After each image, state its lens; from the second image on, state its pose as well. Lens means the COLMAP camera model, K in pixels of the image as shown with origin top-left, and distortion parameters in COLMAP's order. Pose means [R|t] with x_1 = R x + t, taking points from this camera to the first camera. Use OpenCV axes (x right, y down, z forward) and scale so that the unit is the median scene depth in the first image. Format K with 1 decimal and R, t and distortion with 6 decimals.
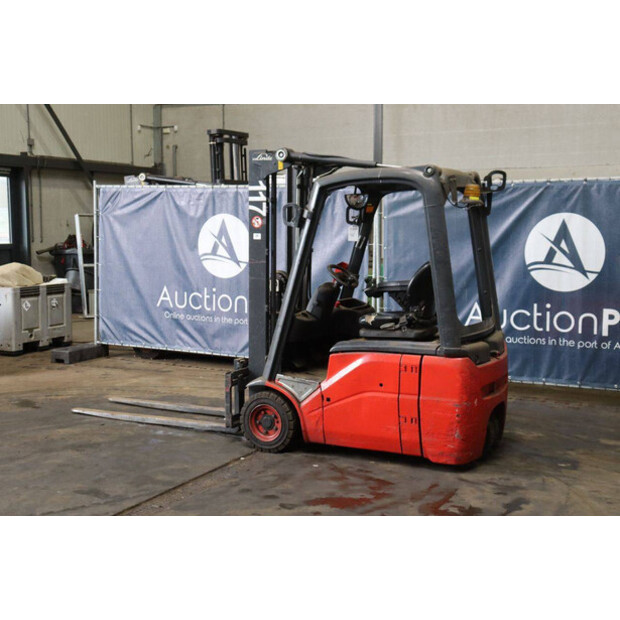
lens RADIAL K [[867.5, 0, 310.0], [0, 867.5, 310.0], [0, 0, 1]] dist [0.070383, 0.053012]
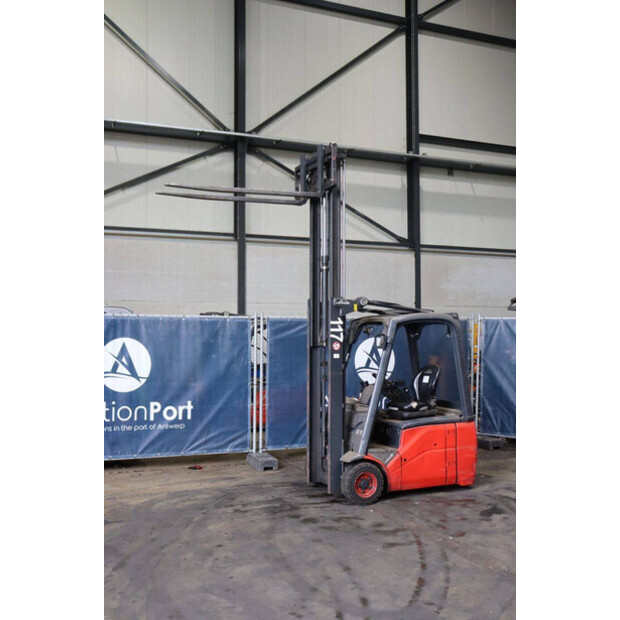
lens RADIAL K [[689.5, 0, 310.0], [0, 689.5, 310.0], [0, 0, 1]] dist [-0.018111, 0.006152]
pose [[0.628370, 0.025066, 0.777511, -0.911780], [0.081544, 0.991852, -0.097879, -0.048342], [-0.773629, 0.124905, 0.621206, 0.293292]]
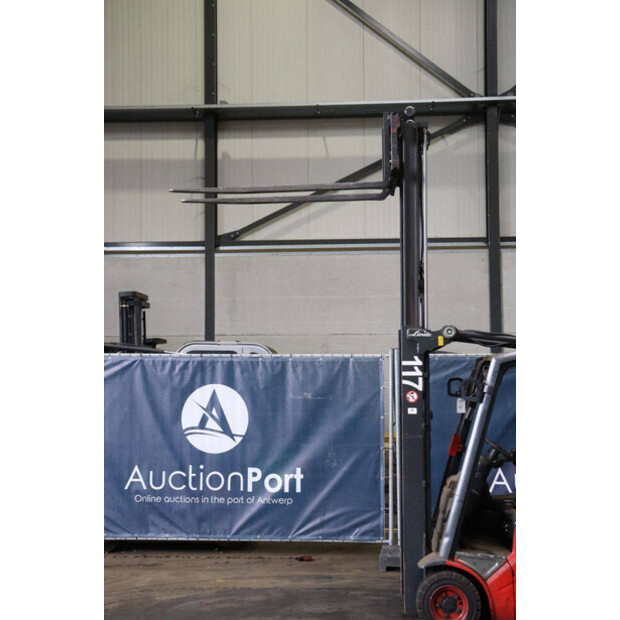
lens RADIAL K [[928.1, 0, 310.0], [0, 928.1, 310.0], [0, 0, 1]] dist [0.091617, 0.193508]
pose [[0.910561, 0.022694, 0.412751, -0.572644], [0.049342, 0.985386, -0.163031, -0.028242], [-0.410419, 0.168816, 0.896135, 0.061816]]
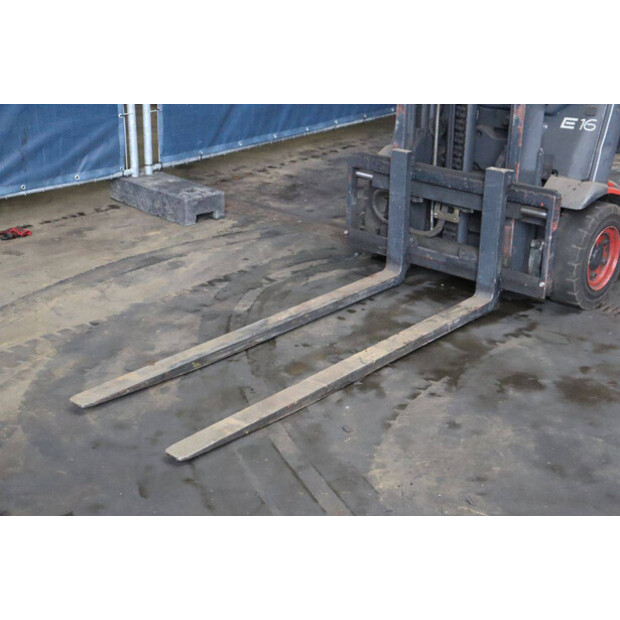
lens RADIAL K [[1008.7, 0, 317.2], [0, 1008.7, 288.3], [0, 0, 1]] dist [0.145576, 0.033701]
pose [[0.247092, -0.338168, 0.908068, -0.641370], [0.090047, 0.941085, 0.325961, -0.077114], [-0.964799, 0.001226, 0.262986, 0.910064]]
